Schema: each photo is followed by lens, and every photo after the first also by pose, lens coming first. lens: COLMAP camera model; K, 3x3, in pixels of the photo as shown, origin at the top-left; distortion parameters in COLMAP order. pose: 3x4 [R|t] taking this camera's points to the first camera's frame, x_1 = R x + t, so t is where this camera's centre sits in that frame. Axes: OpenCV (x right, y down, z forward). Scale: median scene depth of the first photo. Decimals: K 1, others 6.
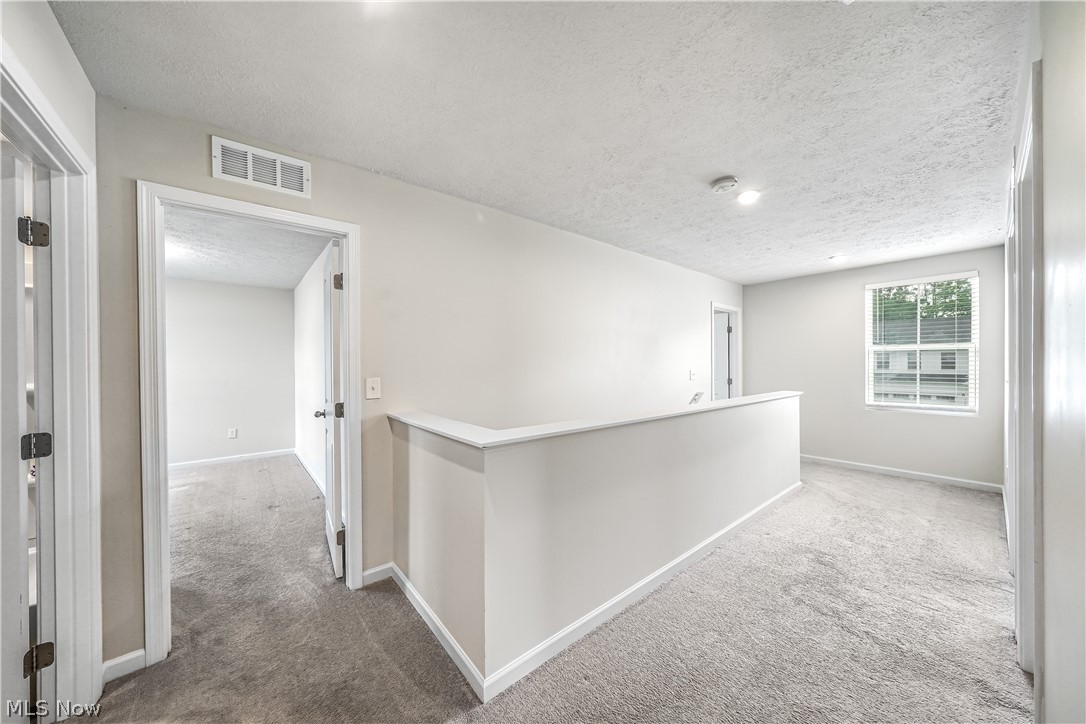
lens RADIAL K [[371.7, 0, 542.3], [0, 371.7, 360.0], [0, 0, 1]] dist [0.001393, -0.000048]
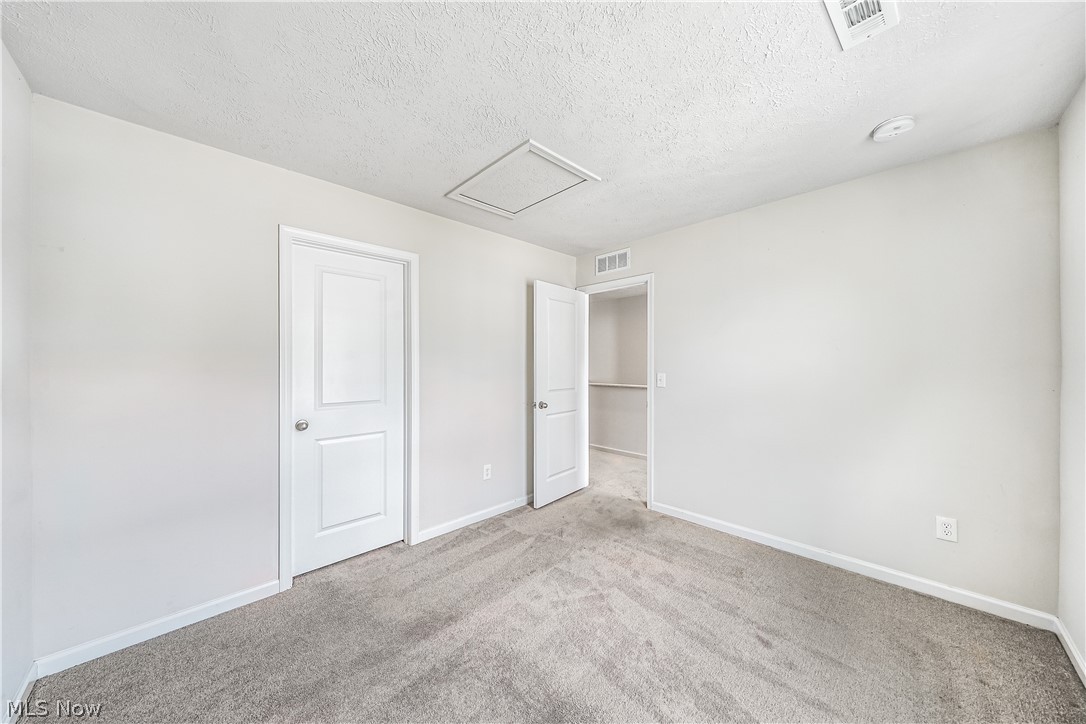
lens RADIAL K [[371.7, 0, 542.2], [0, 371.7, 362.1], [0, 0, 1]] dist [0.001393, -0.000048]
pose [[0.077593, 0.012414, -0.996908, 1.111902], [-0.009162, 0.999889, 0.011738, -0.010000], [0.996943, 0.008223, 0.077698, 0.470545]]
